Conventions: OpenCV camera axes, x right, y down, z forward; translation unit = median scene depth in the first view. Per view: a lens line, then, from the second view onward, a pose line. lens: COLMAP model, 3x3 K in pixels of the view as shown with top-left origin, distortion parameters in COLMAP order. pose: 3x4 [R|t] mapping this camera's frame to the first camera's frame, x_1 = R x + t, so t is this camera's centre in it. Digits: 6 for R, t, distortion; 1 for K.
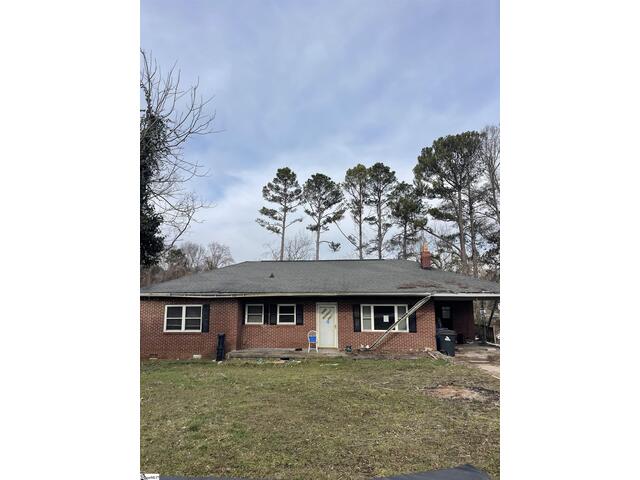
lens RADIAL K [[360.7, 0, 319.6], [0, 360.7, 240.0], [0, 0, 1]] dist [0.028013, -0.004245]
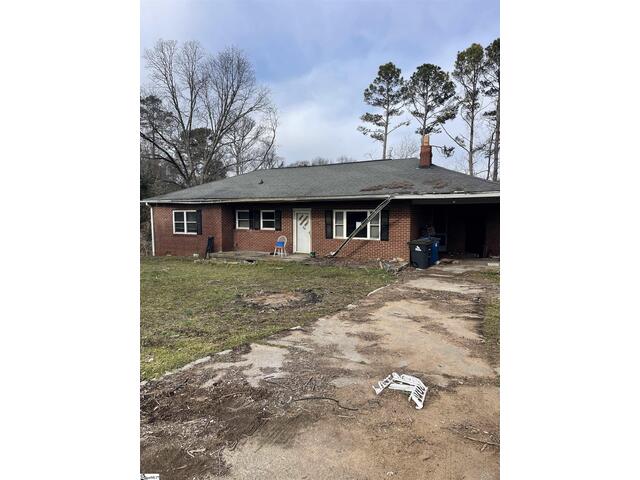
lens RADIAL K [[360.7, 0, 319.5], [0, 360.7, 240.6], [0, 0, 1]] dist [0.028013, -0.004245]
pose [[0.919543, 0.031195, -0.391750, 0.436113], [0.063021, 0.972238, 0.225346, 0.044474], [0.387904, -0.231904, 0.892049, 0.147801]]
